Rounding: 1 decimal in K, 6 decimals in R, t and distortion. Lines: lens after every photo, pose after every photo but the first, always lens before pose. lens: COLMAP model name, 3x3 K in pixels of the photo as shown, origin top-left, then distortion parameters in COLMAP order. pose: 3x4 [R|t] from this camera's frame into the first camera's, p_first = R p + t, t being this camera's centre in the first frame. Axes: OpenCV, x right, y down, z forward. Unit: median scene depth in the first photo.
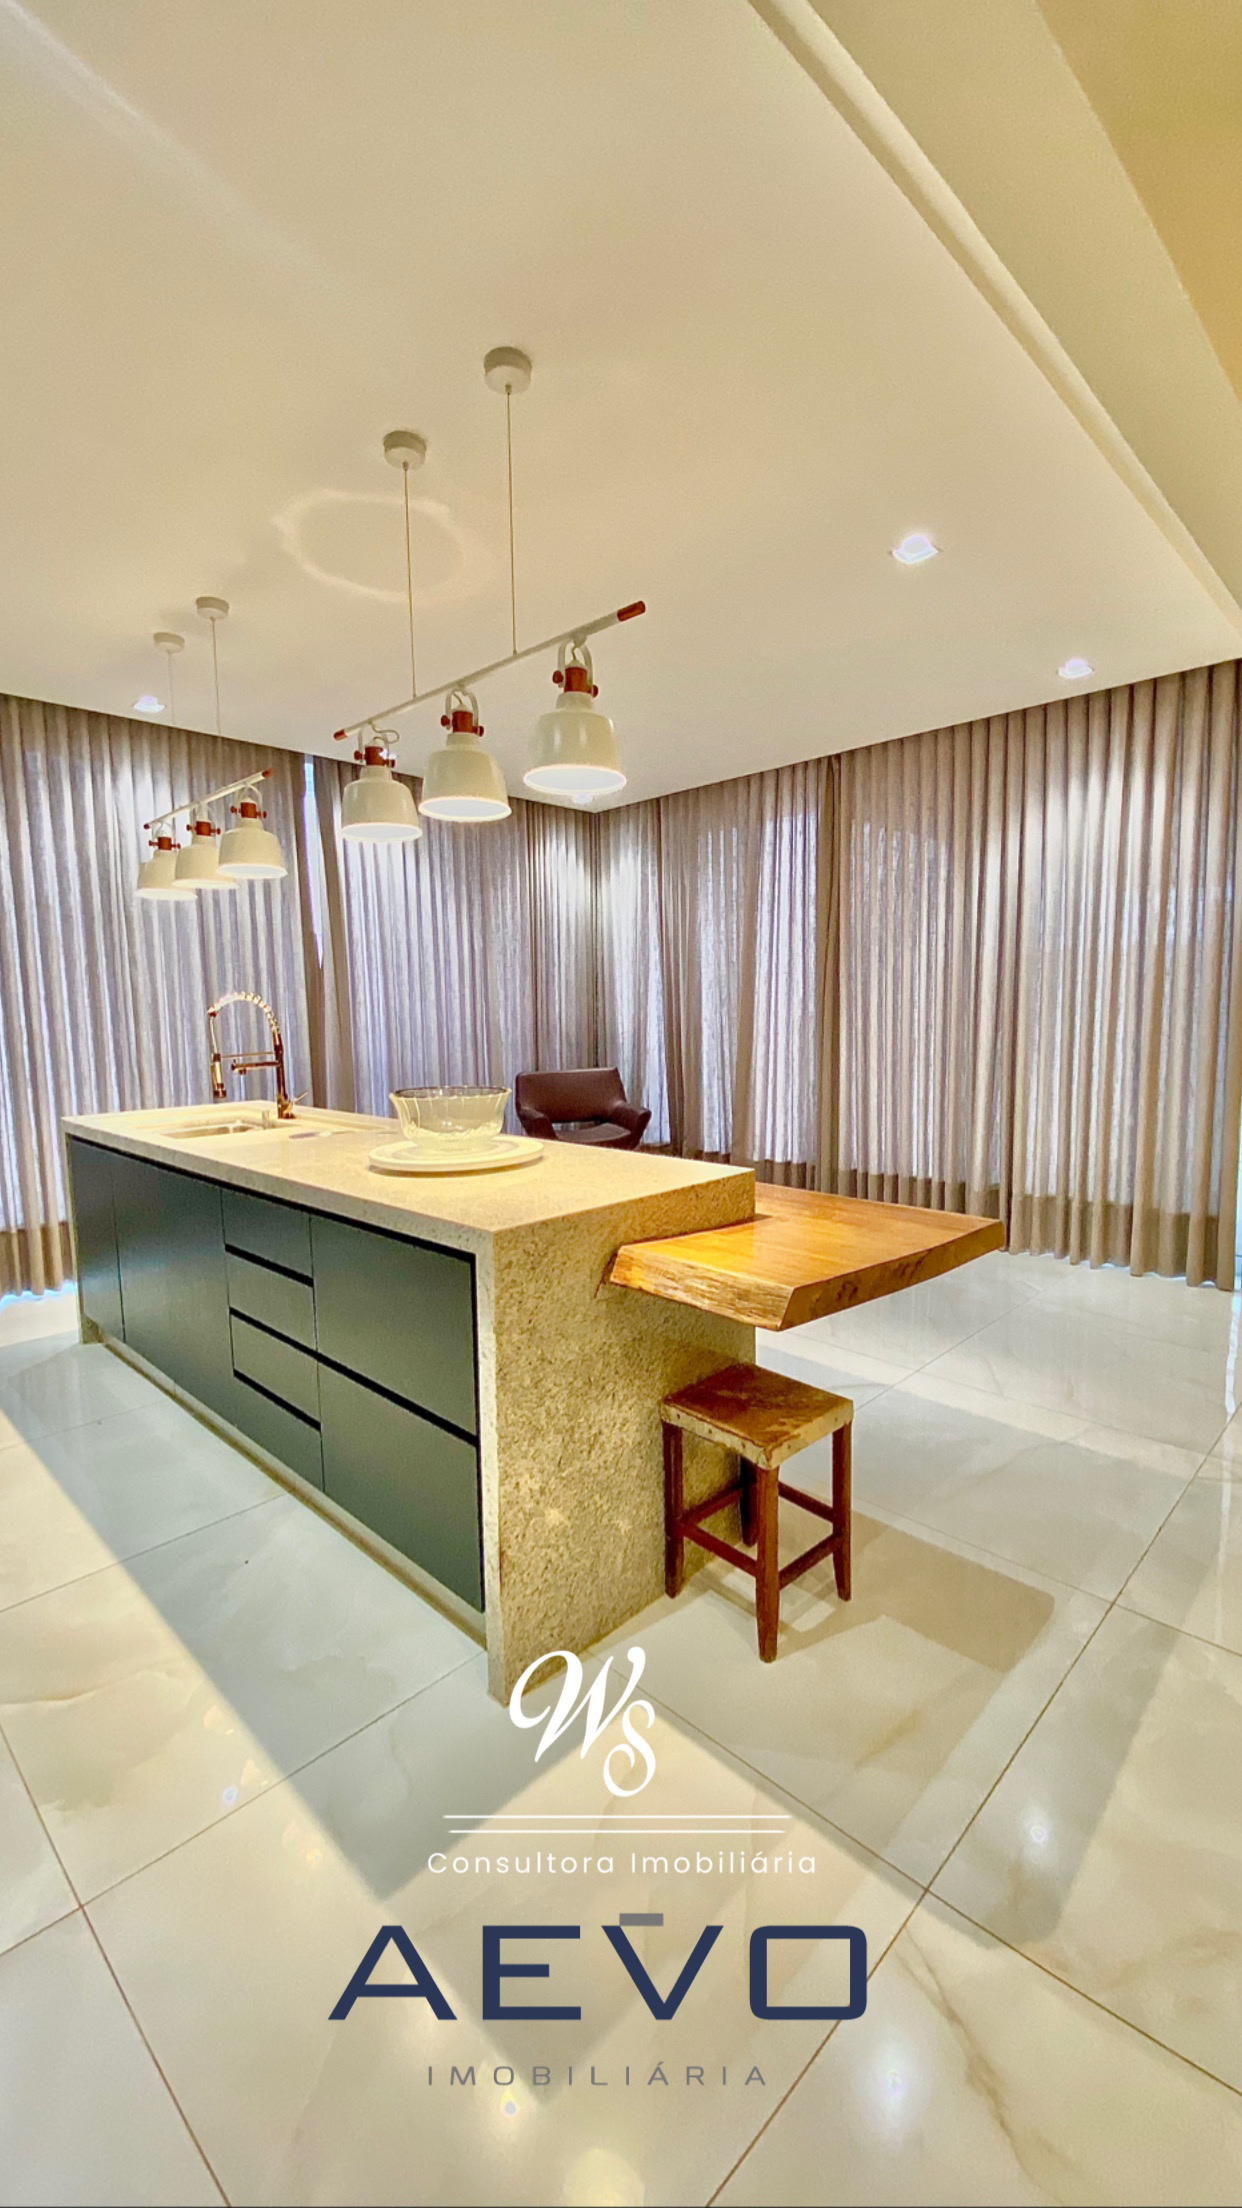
lens RADIAL K [[888.4, 0, 631.1], [0, 888.4, 1100.2], [0, 0, 1]] dist [0.004450, 0.000162]
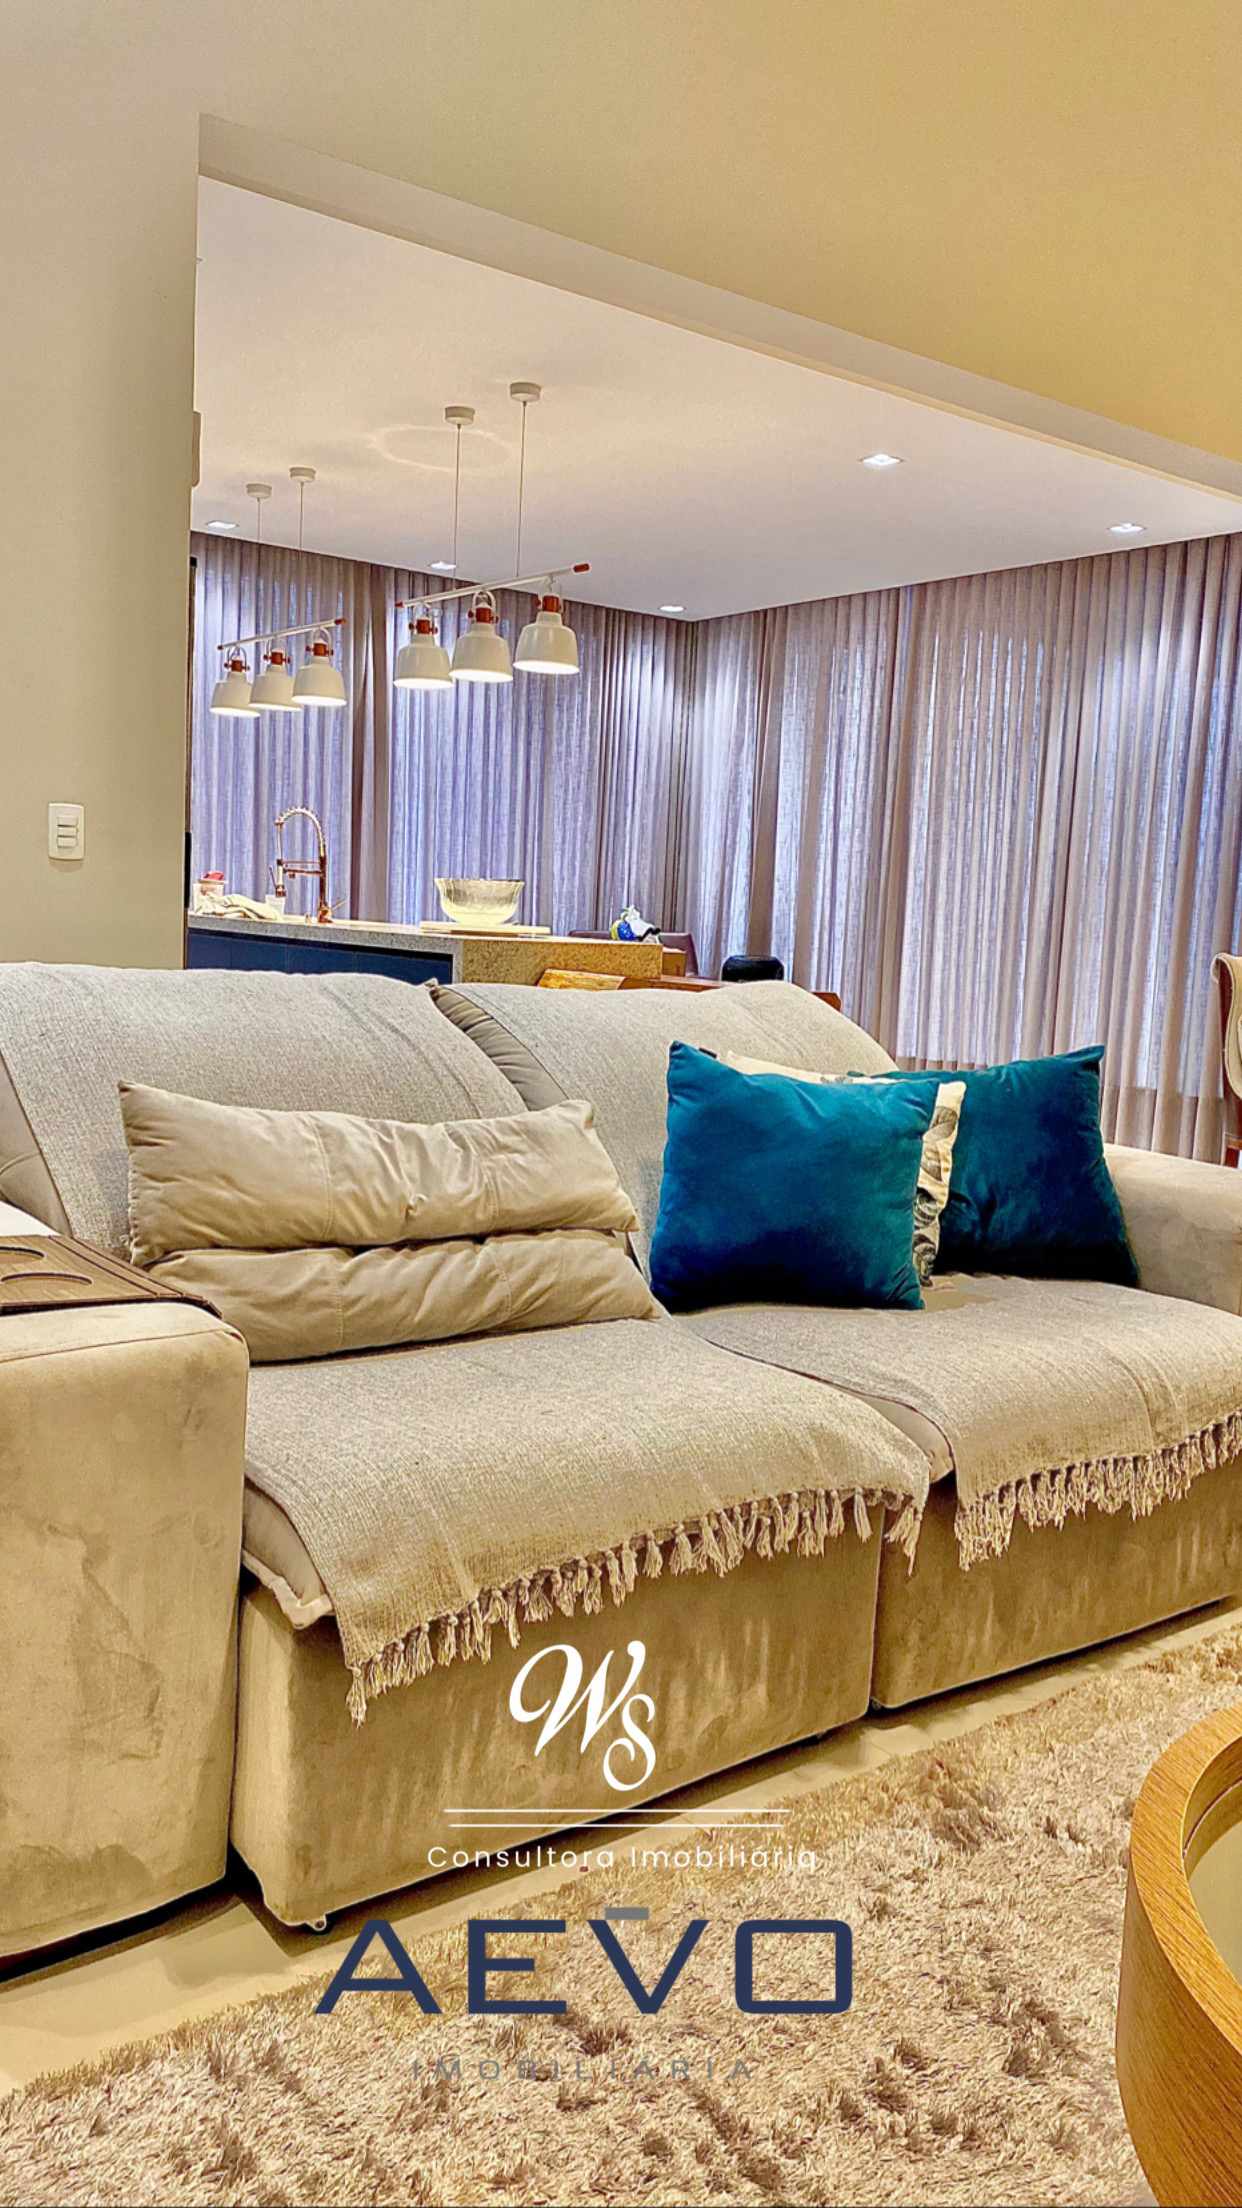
lens RADIAL K [[1682.3, 0, 619.7], [0, 1682.3, 1117.4], [0, 0, 1]] dist [0.009602, 0.000500]
pose [[0.984909, 0.083180, -0.151777, 0.257029], [-0.080097, 0.996439, 0.026328, 0.147662], [0.153426, -0.013774, 0.988064, -0.841901]]
